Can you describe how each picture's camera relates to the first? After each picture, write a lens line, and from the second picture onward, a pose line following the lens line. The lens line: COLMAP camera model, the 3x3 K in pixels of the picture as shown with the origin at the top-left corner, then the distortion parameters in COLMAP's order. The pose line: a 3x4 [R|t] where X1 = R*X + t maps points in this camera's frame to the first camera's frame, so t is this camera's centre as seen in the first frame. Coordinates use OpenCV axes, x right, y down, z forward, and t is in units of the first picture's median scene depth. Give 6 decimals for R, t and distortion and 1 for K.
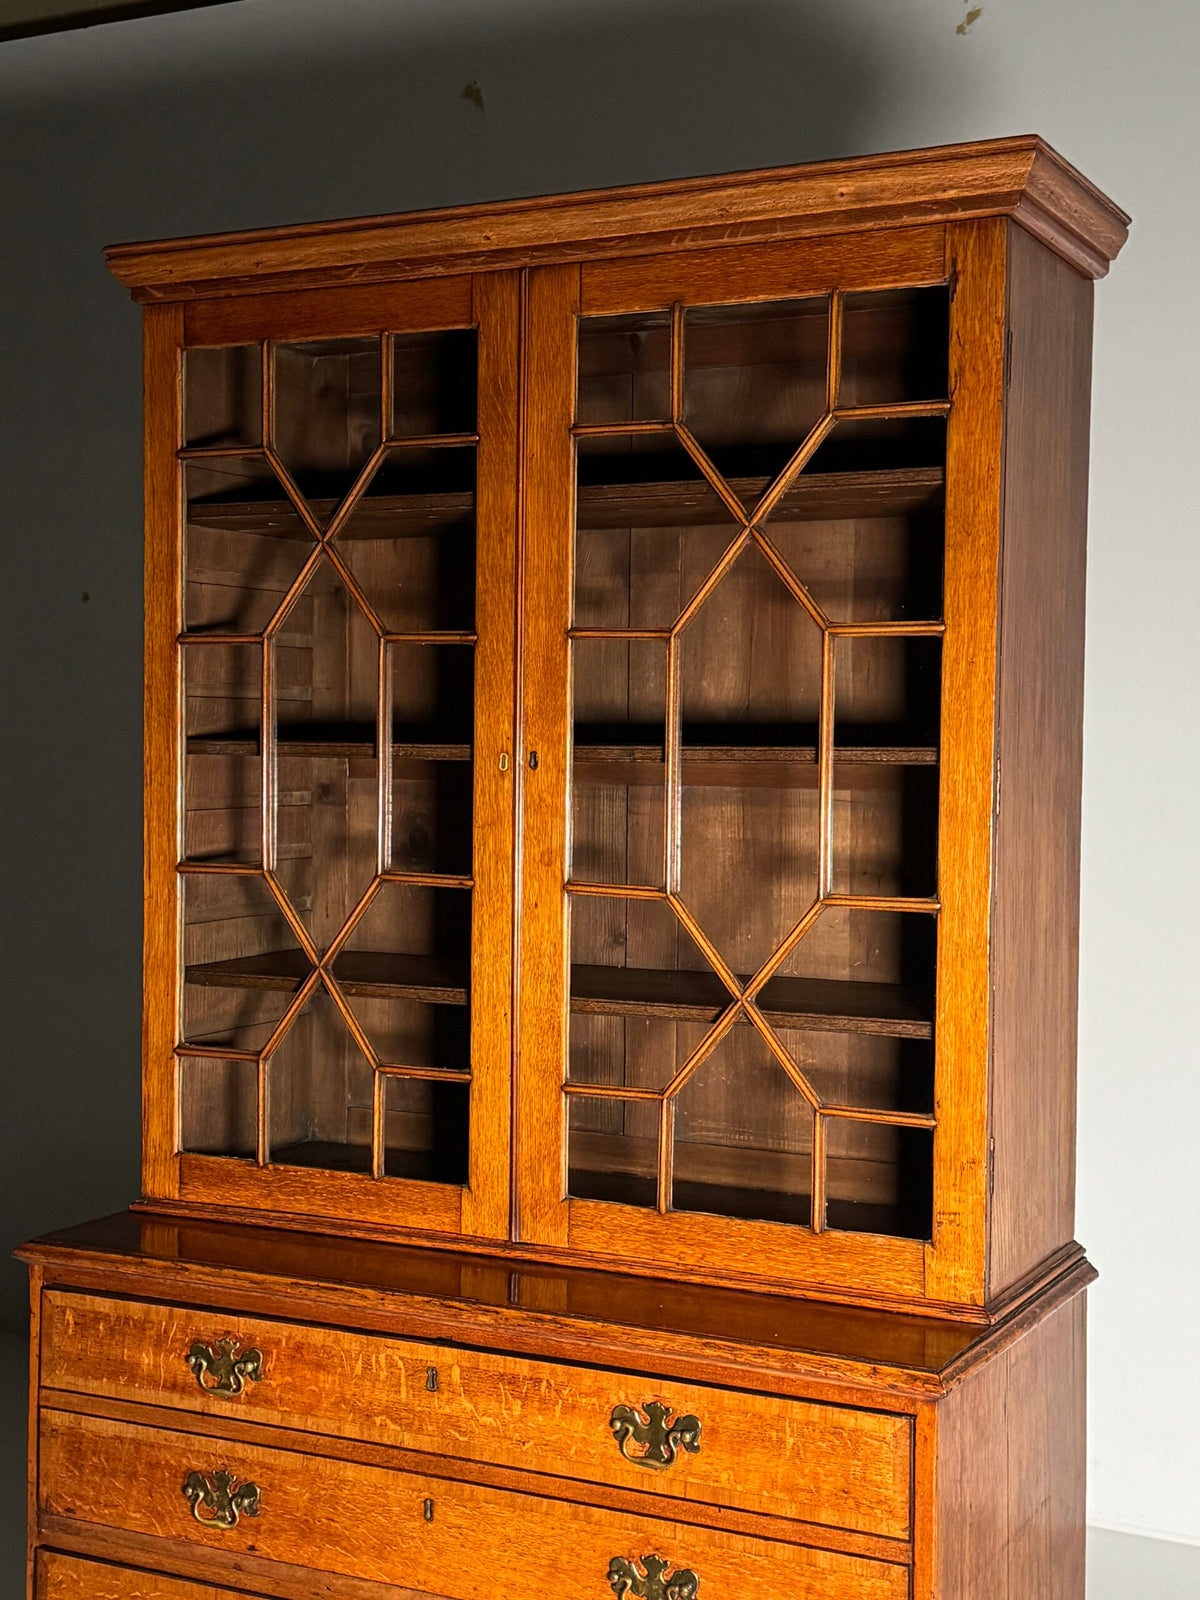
lens RADIAL K [[2160.1, 0, 604.7], [0, 2160.1, 806.2], [0, 0, 1]] dist [0.192281, -0.380467]
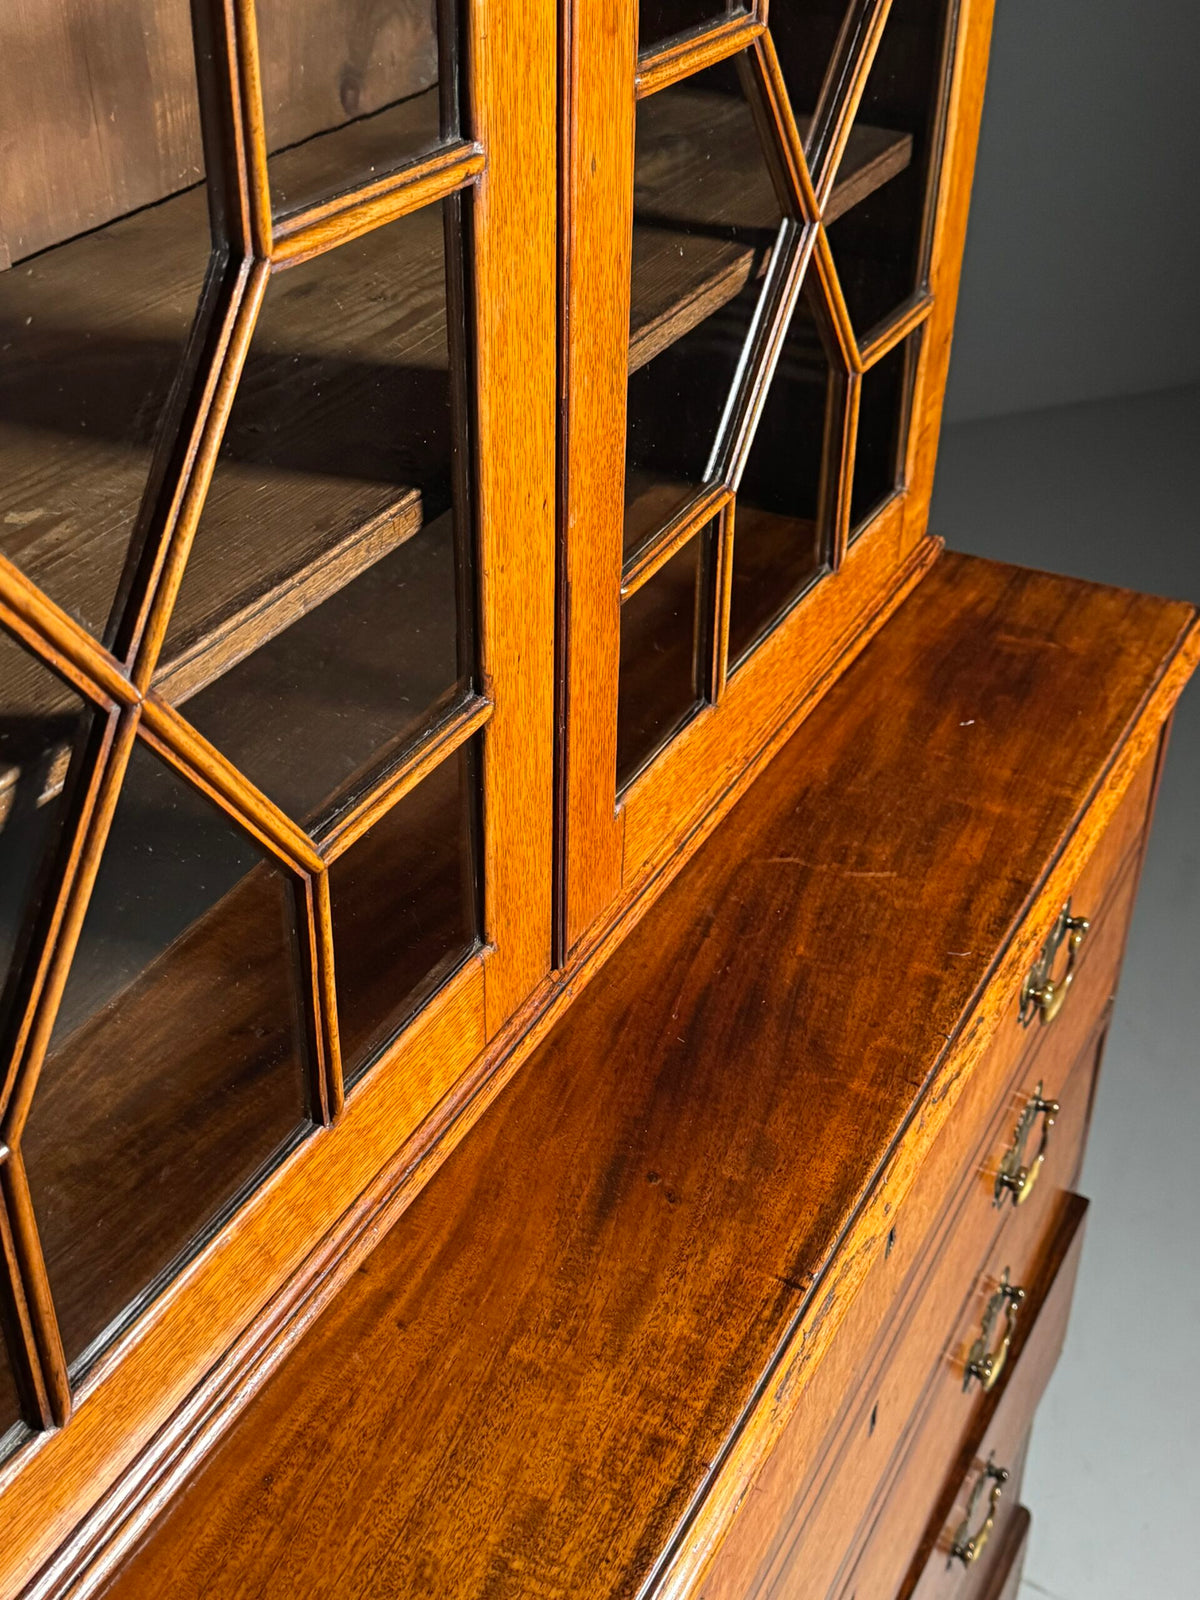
lens RADIAL K [[1881.7, 0, 599.4], [0, 1881.7, 799.8], [0, 0, 1]] dist [0.144434, -0.326263]
pose [[0.005443, -0.572172, 0.820115, -0.338508], [0.012387, 0.820103, 0.572081, -0.044868], [-0.999908, 0.007045, 0.011551, 0.999070]]
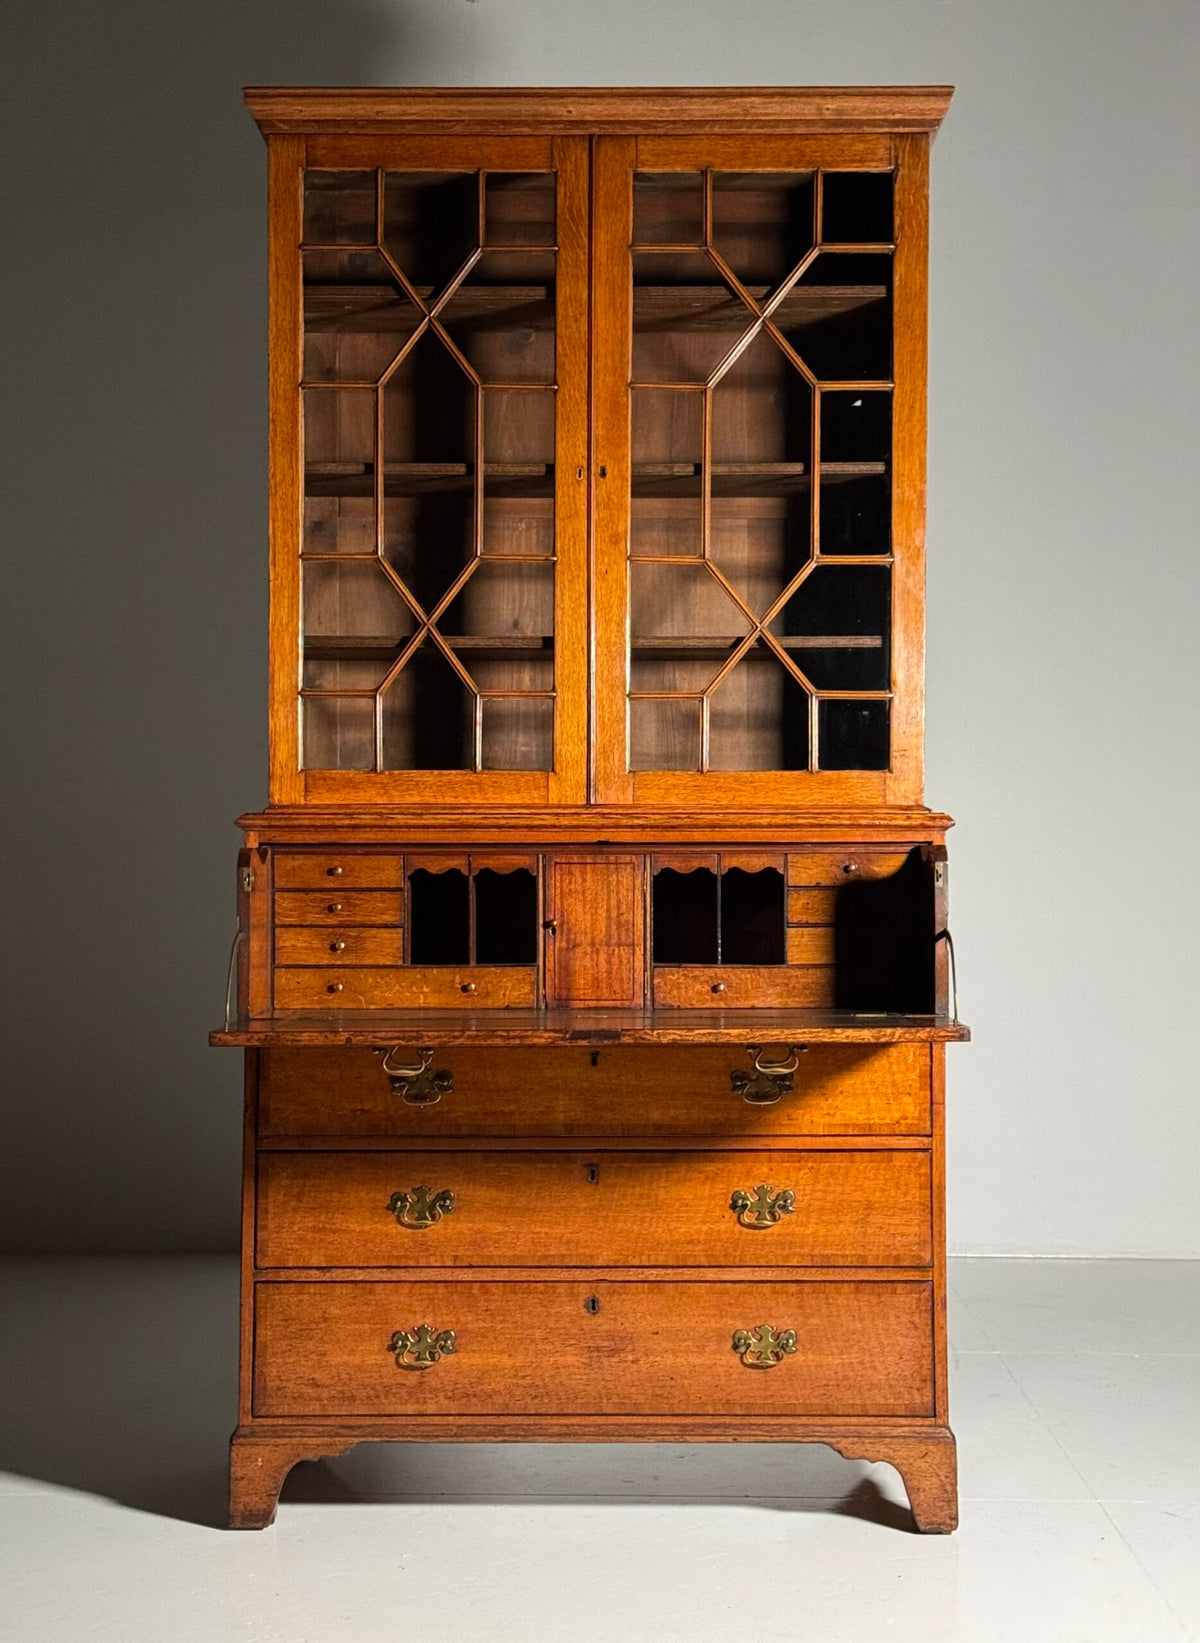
lens RADIAL K [[2638.6, 0, 611.4], [0, 2638.6, 828.8], [0, 0, 1]] dist [0.152598, -0.034690]
pose [[0.891968, -0.005857, 0.452060, -0.836404], [0.022017, 0.999292, -0.030494, 0.273710], [-0.451562, 0.037153, 0.891466, -0.583856]]
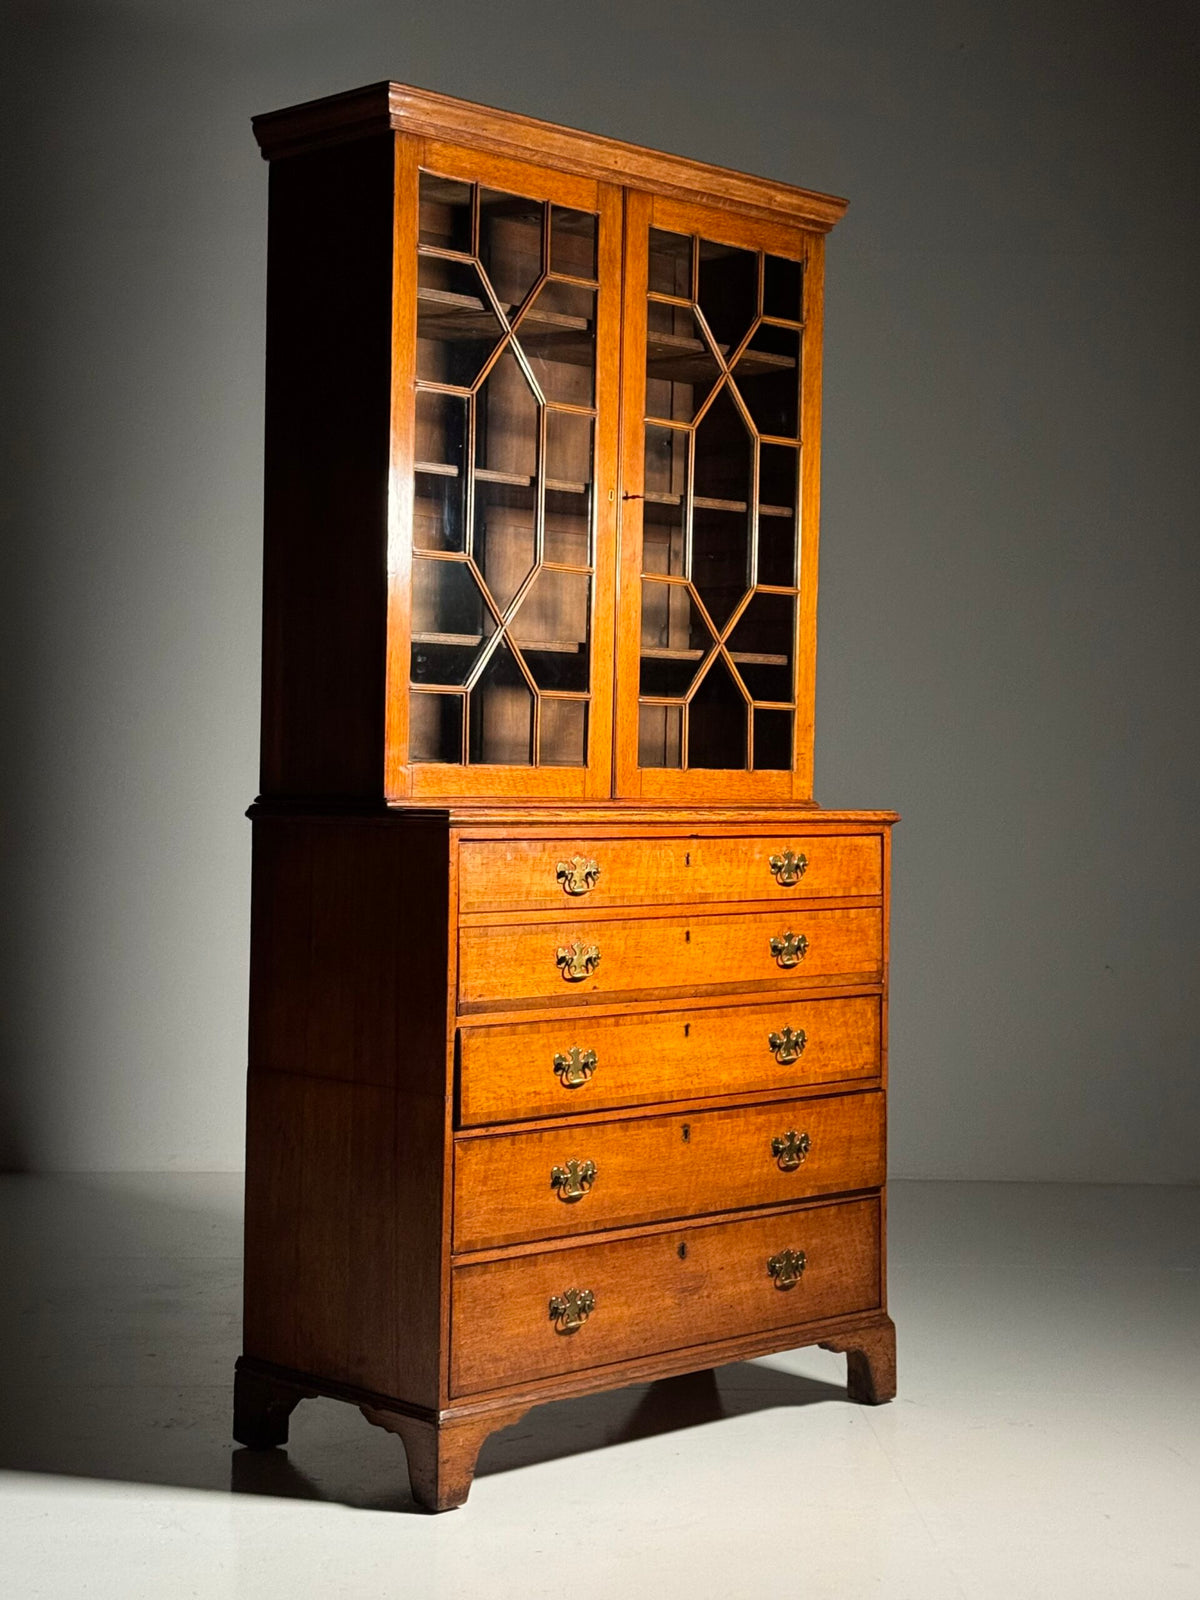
lens RADIAL K [[2504.9, 0, 600.8], [0, 2504.9, 793.8], [0, 0, 1]] dist [0.151470, 0.047320]
pose [[0.323410, -0.014325, 0.946151, -1.801721], [0.014475, 0.999843, 0.010190, 0.180273], [-0.946148, 0.010400, 0.323567, 0.419581]]
